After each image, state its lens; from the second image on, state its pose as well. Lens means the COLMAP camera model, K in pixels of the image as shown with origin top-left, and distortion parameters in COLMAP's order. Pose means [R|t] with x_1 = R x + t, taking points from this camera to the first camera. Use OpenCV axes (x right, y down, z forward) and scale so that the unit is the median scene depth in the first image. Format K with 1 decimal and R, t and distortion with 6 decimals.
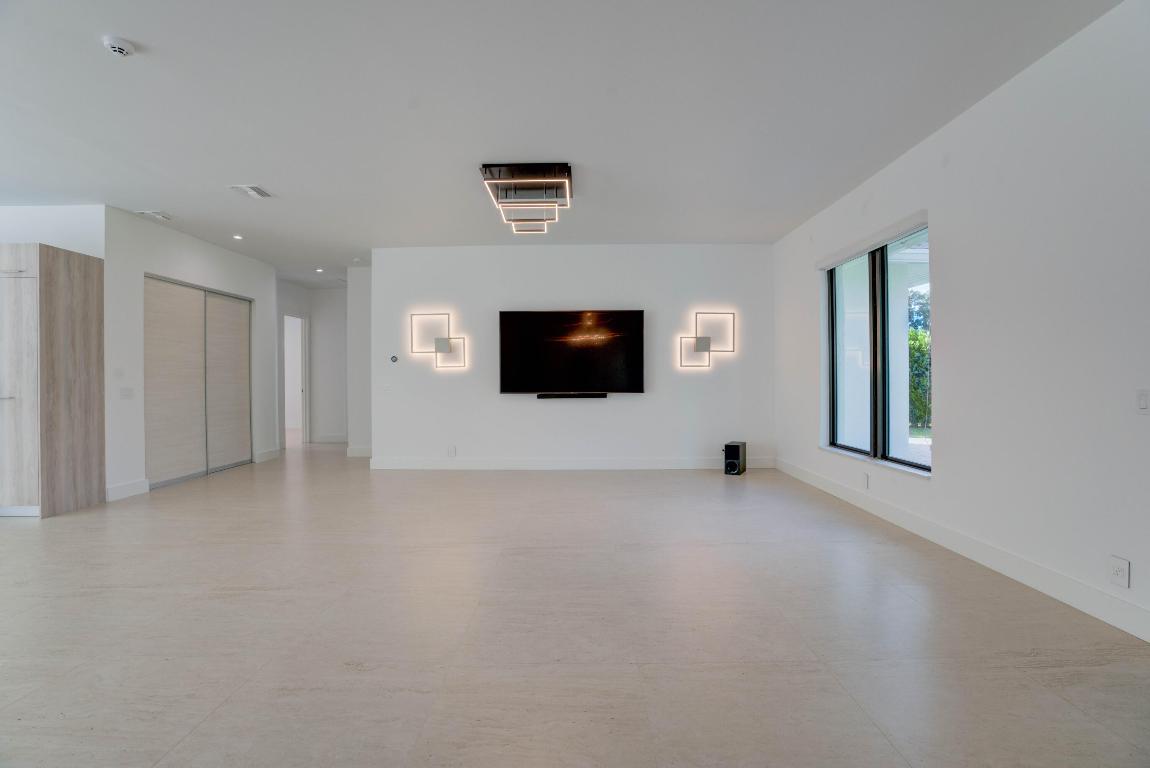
lens RADIAL K [[529.8, 0, 575.0], [0, 529.8, 384.0], [0, 0, 1]] dist [-0.074555, 0.034845]
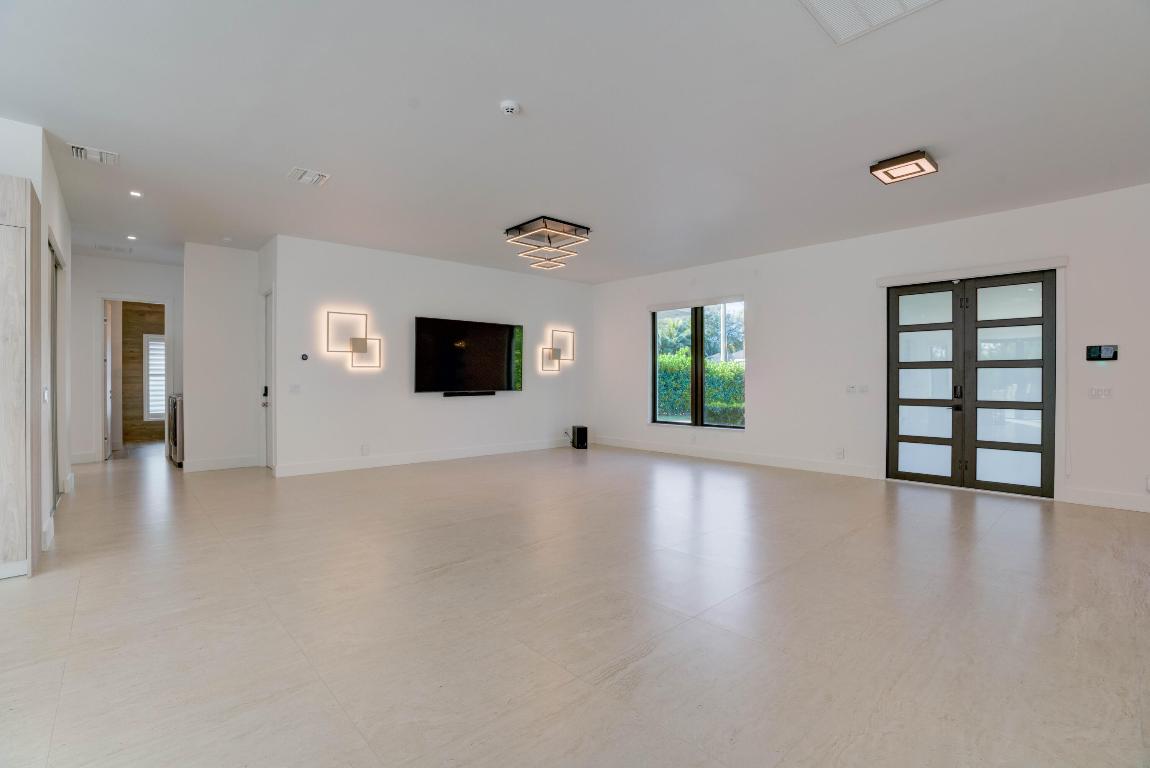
lens RADIAL K [[529.8, 0, 575.0], [0, 529.8, 384.0], [0, 0, 1]] dist [-0.074555, 0.034845]
pose [[0.730522, -0.000274, 0.682889, -0.633257], [-0.001135, 0.999998, 0.001616, -0.001692], [-0.682888, -0.001956, 0.730520, -0.012457]]
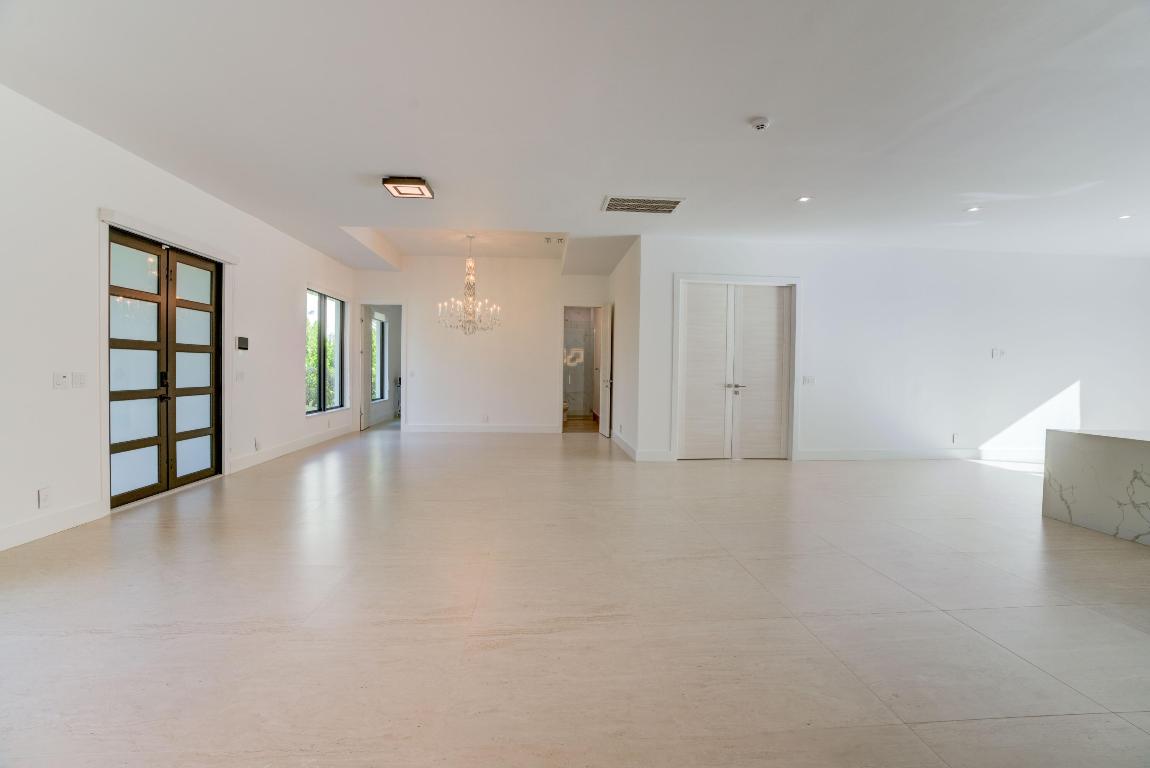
lens RADIAL K [[529.8, 0, 575.0], [0, 529.8, 384.0], [0, 0, 1]] dist [-0.074555, 0.034845]
pose [[-0.996313, -0.002099, -0.085771, -0.107083], [-0.004875, 0.999470, 0.032171, -0.006582], [0.085658, 0.032470, -0.995795, 0.909406]]
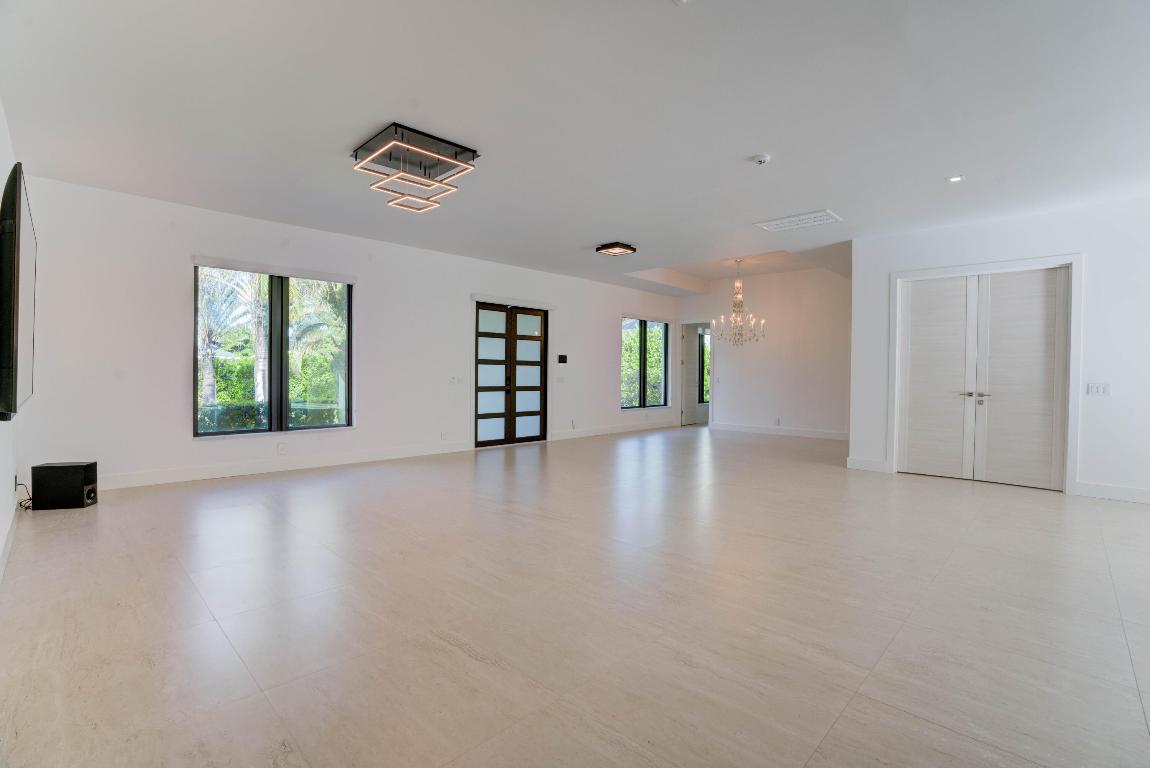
lens RADIAL K [[529.8, 0, 575.0], [0, 529.8, 384.0], [0, 0, 1]] dist [-0.074555, 0.034845]
pose [[-0.724125, -0.012581, 0.689554, -0.609365], [-0.000160, 0.999837, 0.018074, -0.003775], [-0.689669, 0.012978, -0.724009, 0.985206]]
